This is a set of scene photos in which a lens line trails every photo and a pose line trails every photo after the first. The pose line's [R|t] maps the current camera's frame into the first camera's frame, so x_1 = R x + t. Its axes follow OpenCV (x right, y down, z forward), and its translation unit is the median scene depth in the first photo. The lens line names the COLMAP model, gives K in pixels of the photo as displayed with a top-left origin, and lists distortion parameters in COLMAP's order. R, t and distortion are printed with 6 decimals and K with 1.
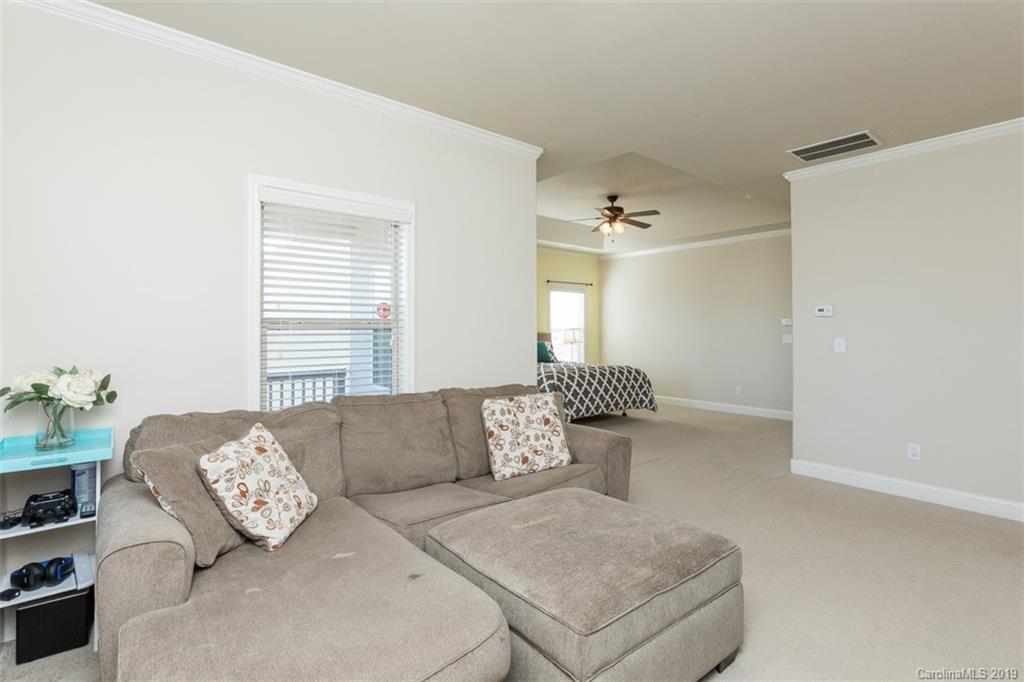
lens RADIAL K [[480.8, 0, 507.9], [0, 480.8, 333.5], [0, 0, 1]] dist [-0.027063, 0.019090]
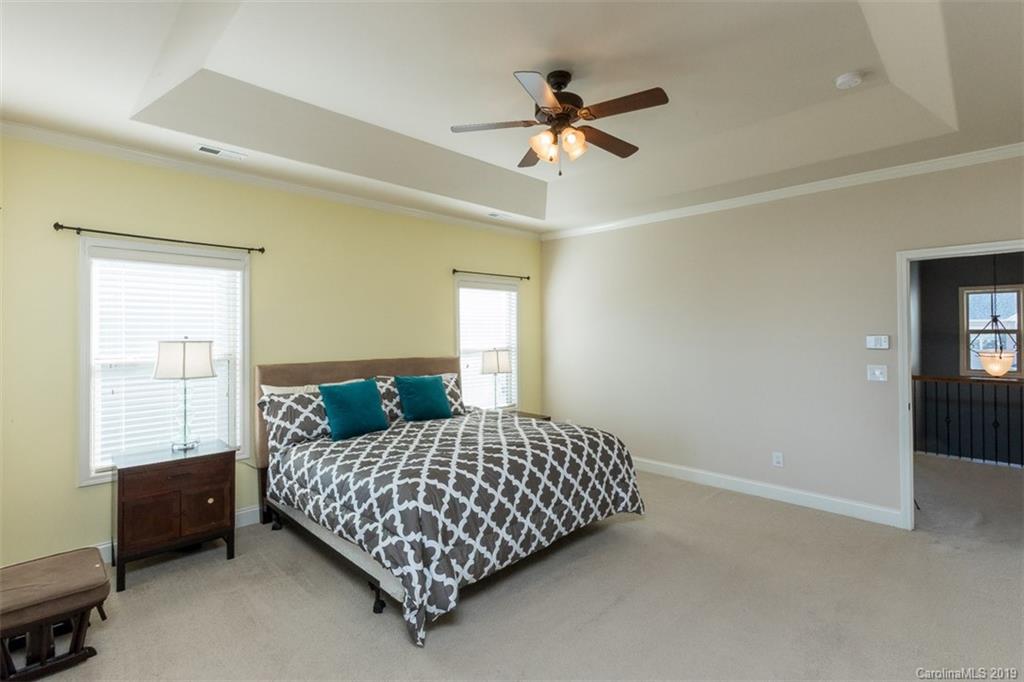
lens RADIAL K [[480.8, 0, 507.9], [0, 480.8, 333.5], [0, 0, 1]] dist [-0.027063, 0.019090]
pose [[0.994931, -0.002709, 0.100520, 0.118532], [0.003296, 0.999978, -0.005678, -0.036398], [-0.100503, 0.005981, 0.994919, 0.530666]]
